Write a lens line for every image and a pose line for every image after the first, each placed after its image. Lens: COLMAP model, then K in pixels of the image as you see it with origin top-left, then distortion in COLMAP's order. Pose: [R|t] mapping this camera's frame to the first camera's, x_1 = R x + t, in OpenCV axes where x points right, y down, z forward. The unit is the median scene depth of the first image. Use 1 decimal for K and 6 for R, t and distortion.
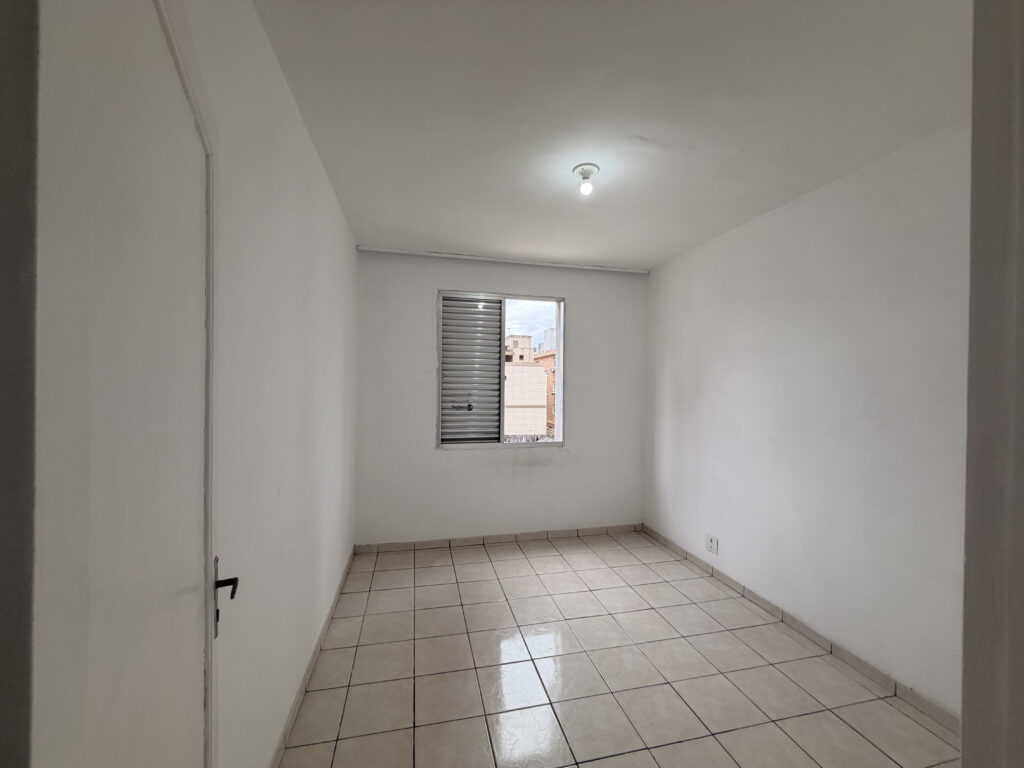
lens RADIAL K [[410.6, 0, 509.0], [0, 410.6, 384.5], [0, 0, 1]] dist [0.001777, 0.000134]
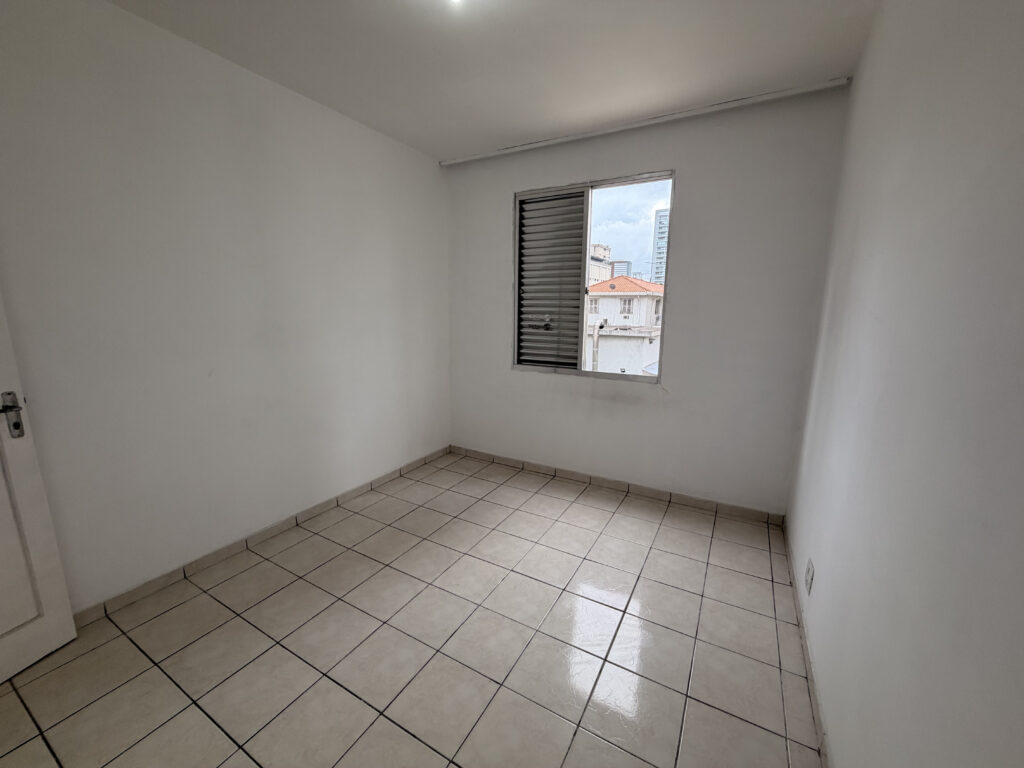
lens RADIAL K [[410.6, 0, 509.0], [0, 410.6, 384.5], [0, 0, 1]] dist [0.001777, 0.000134]
pose [[0.729221, 0.120820, -0.673527, 0.471064], [0.000118, 0.984267, 0.176689, 0.022065], [0.684278, -0.128925, 0.717734, 0.296048]]
